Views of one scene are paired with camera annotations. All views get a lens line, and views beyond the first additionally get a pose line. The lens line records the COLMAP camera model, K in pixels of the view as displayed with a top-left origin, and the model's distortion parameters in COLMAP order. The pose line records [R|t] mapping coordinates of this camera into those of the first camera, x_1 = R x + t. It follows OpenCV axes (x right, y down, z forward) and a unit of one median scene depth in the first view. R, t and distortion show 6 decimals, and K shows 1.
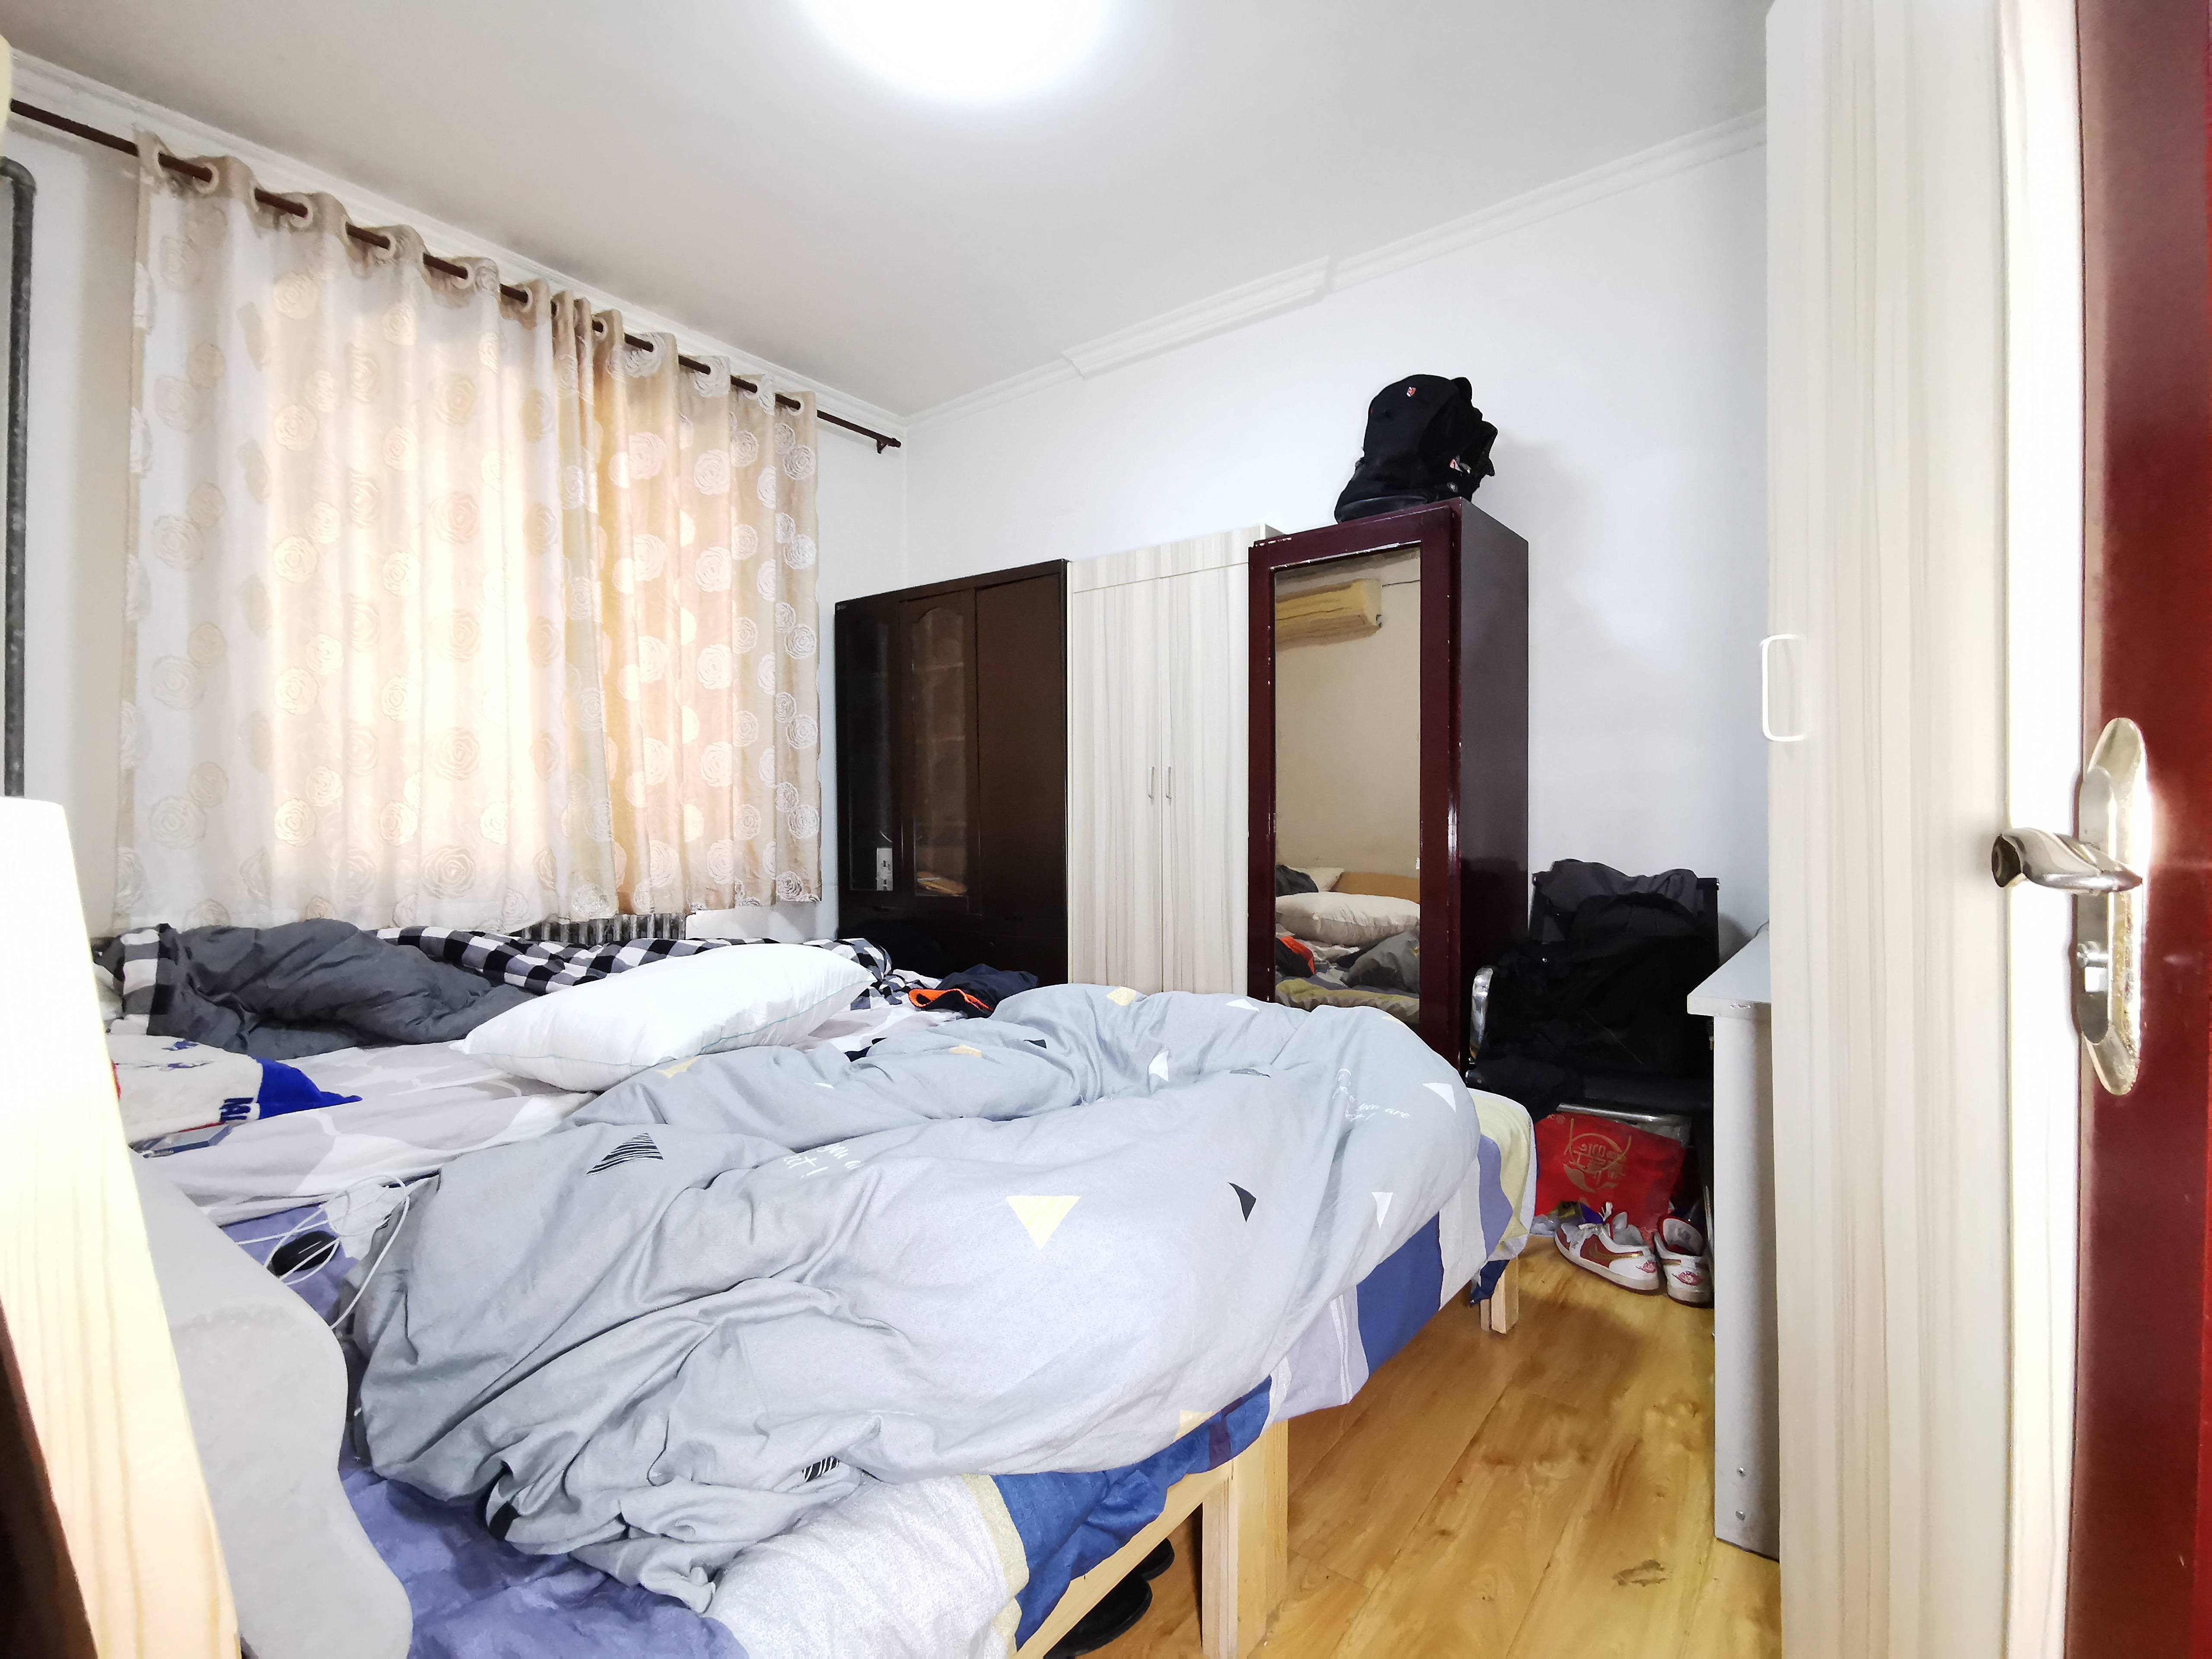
lens RADIAL K [[1021.9, 0, 1112.2], [0, 1021.9, 823.6], [0, 0, 1]] dist [0.017608, -0.003306]
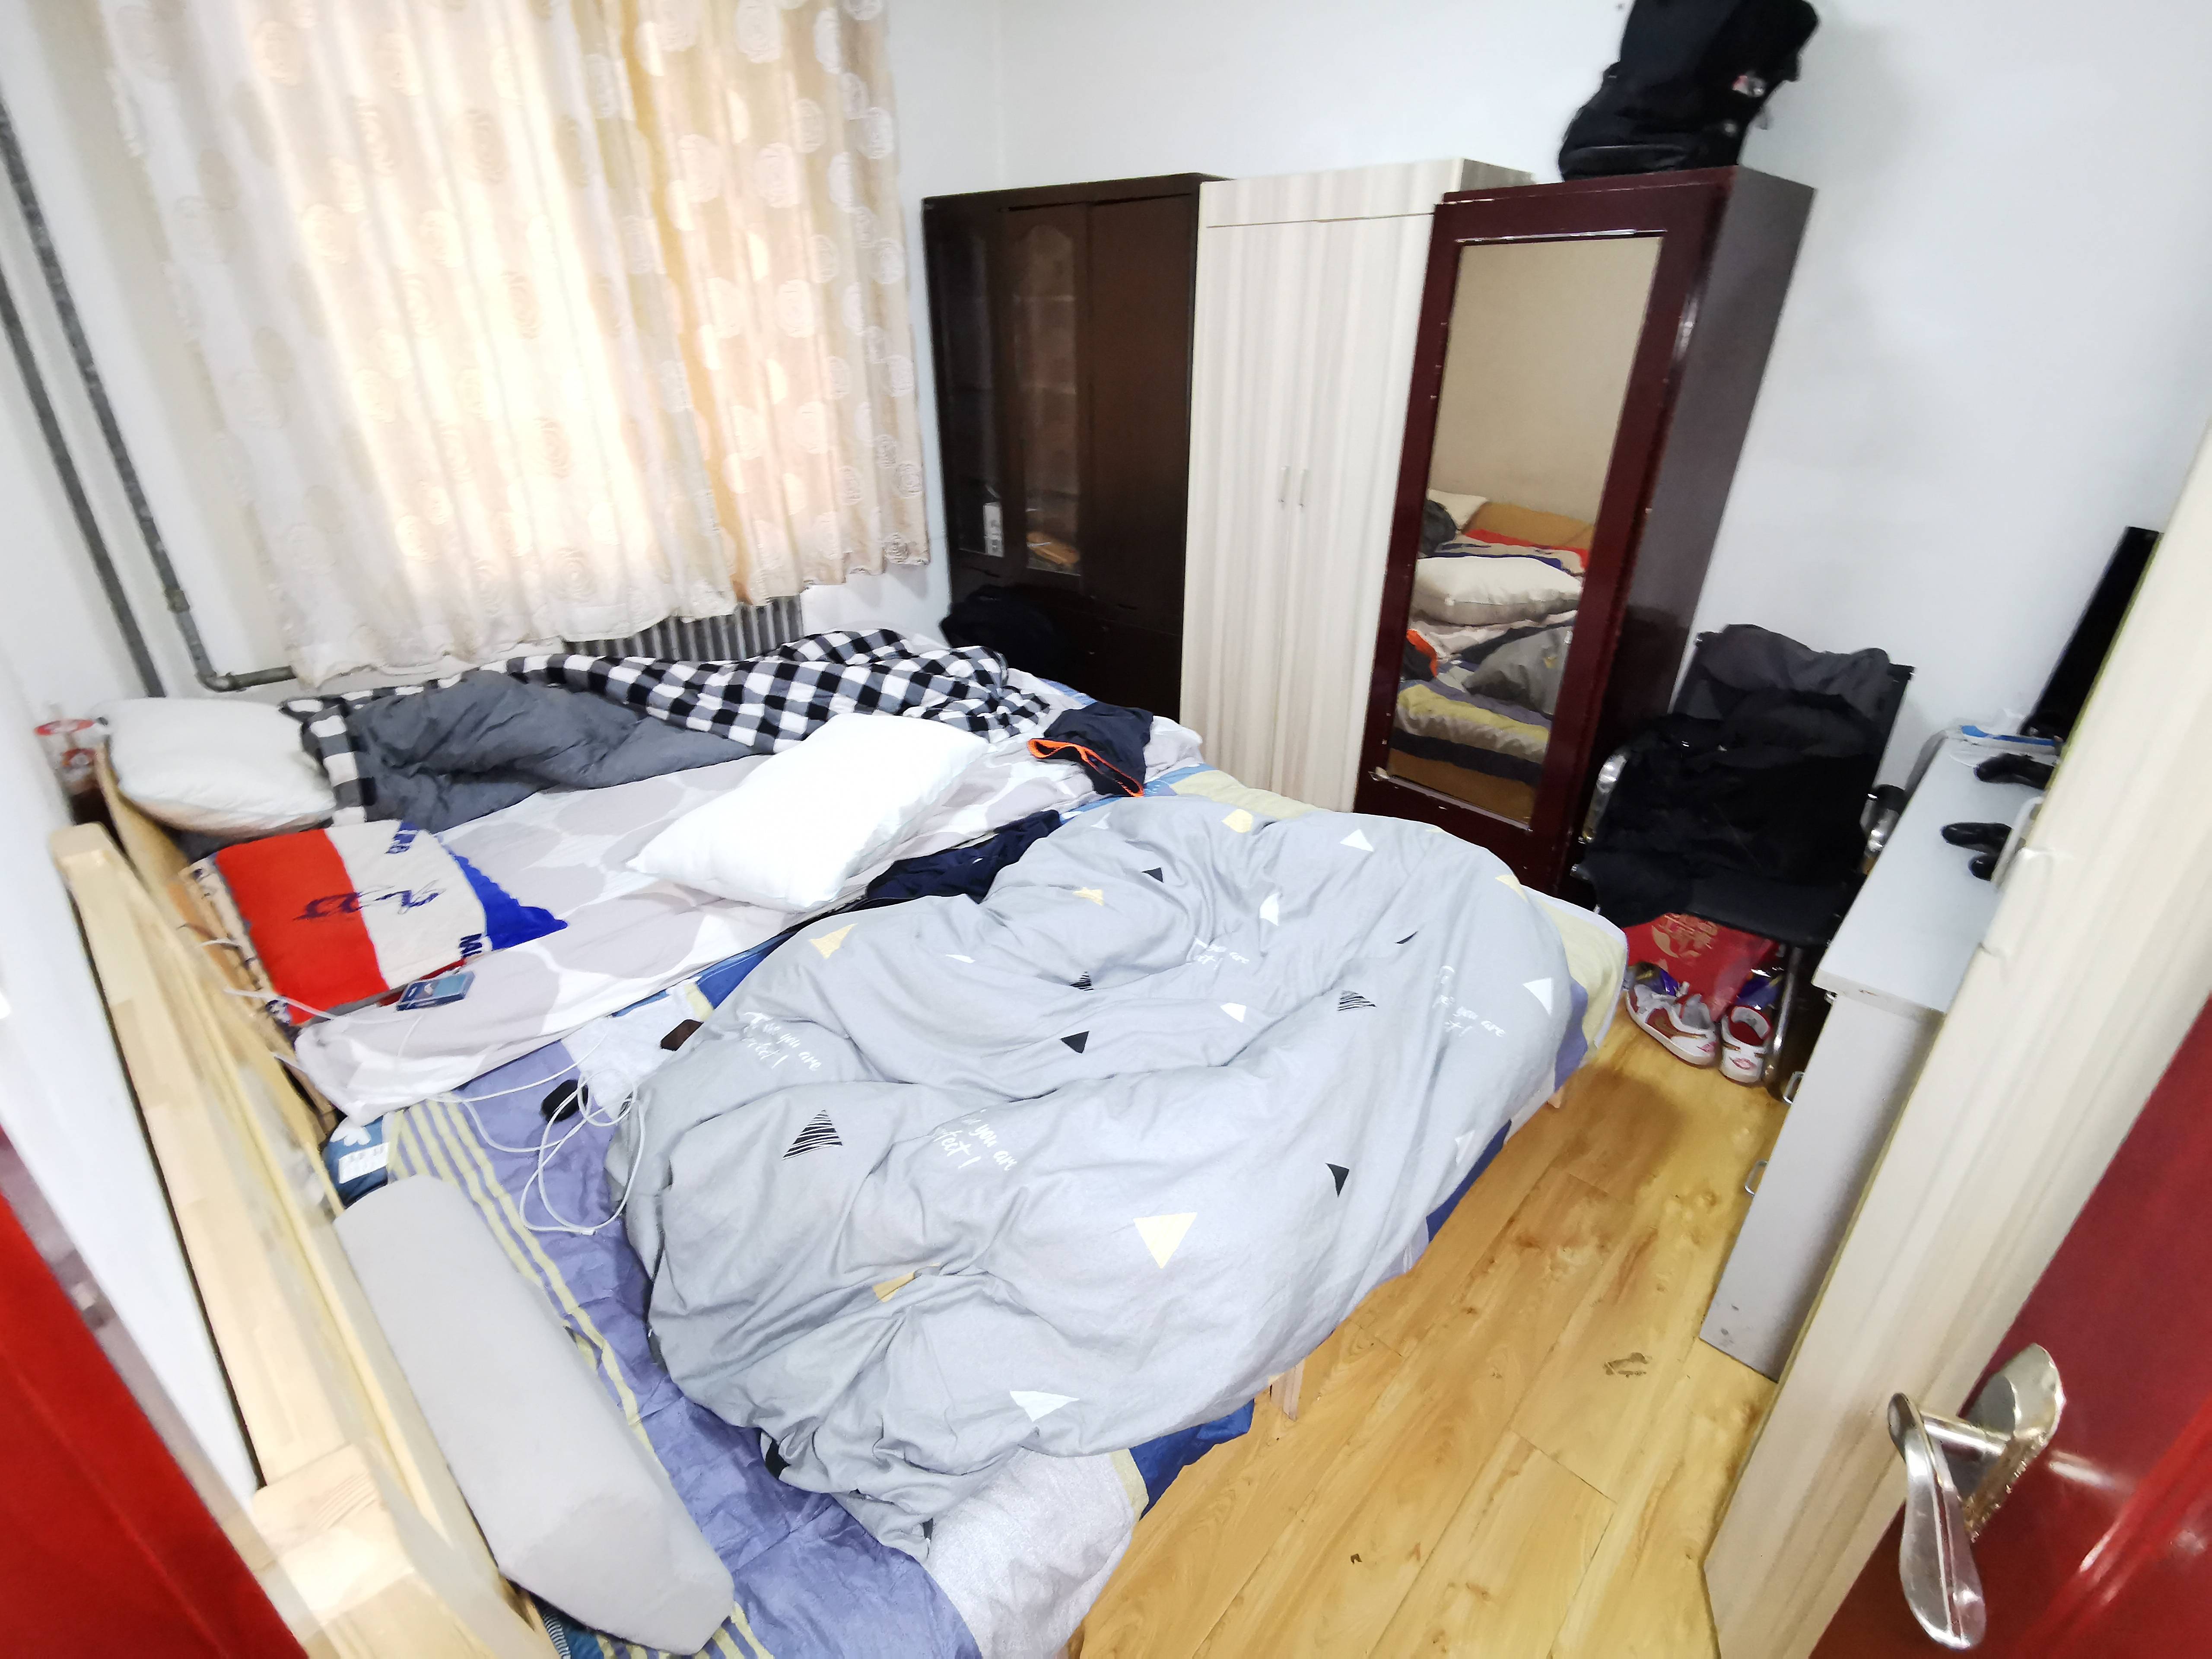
lens RADIAL K [[1021.9, 0, 1110.6], [0, 1021.9, 825.9], [0, 0, 1]] dist [0.017608, -0.003306]
pose [[0.994439, 0.056315, -0.088995, -0.019599], [-0.009953, 0.891497, 0.452916, -0.219680], [0.104845, -0.449512, 0.887100, 0.061995]]
